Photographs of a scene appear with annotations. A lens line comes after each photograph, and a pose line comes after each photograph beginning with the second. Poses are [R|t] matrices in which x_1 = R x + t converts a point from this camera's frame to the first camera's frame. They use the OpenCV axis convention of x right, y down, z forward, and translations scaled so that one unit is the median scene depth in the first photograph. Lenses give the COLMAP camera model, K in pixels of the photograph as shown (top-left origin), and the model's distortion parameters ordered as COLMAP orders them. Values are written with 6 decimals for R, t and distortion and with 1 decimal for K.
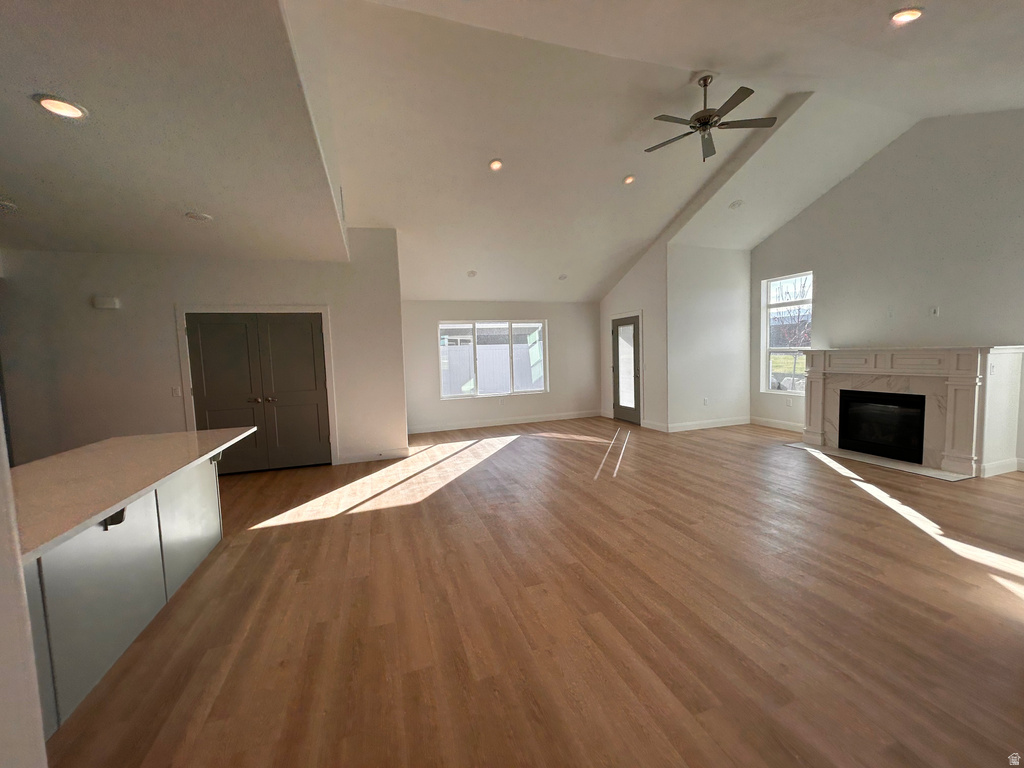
lens RADIAL K [[412.6, 0, 512.0], [0, 412.6, 384.0], [0, 0, 1]] dist [-0.001043, -0.000179]
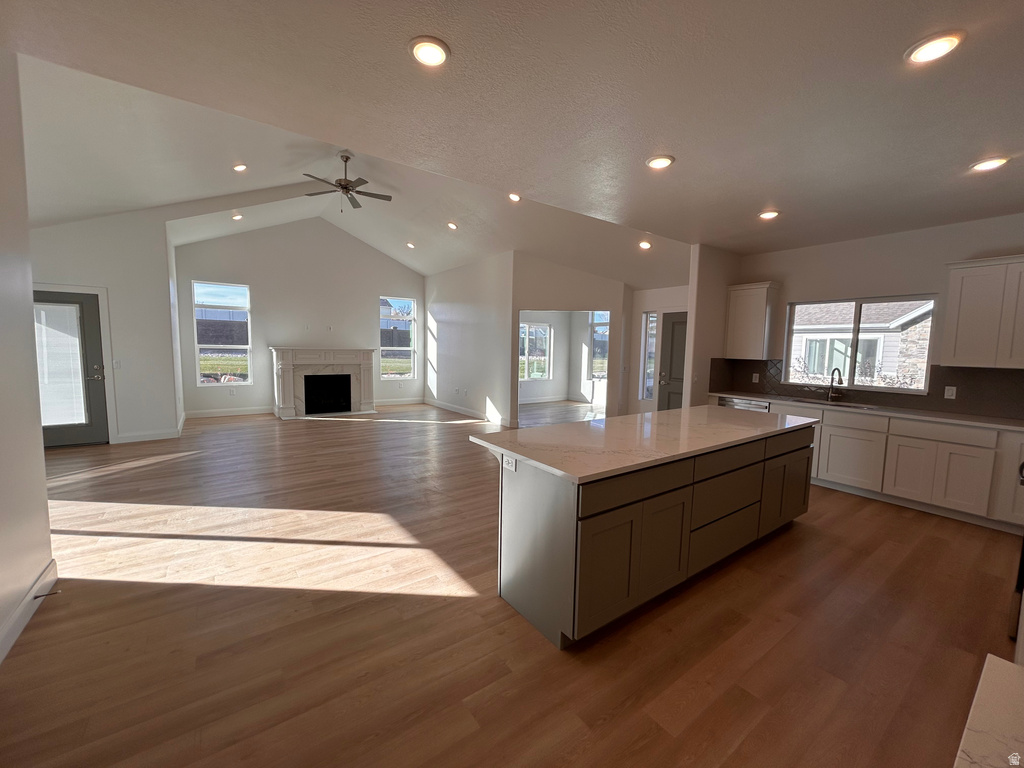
lens RADIAL K [[412.6, 0, 512.0], [0, 412.6, 384.0], [0, 0, 1]] dist [-0.001043, -0.000179]
pose [[-0.296569, -0.061011, 0.953061, -0.870685], [0.065439, 0.994313, 0.084014, -0.031920], [-0.952767, 0.087284, -0.290890, 0.733703]]
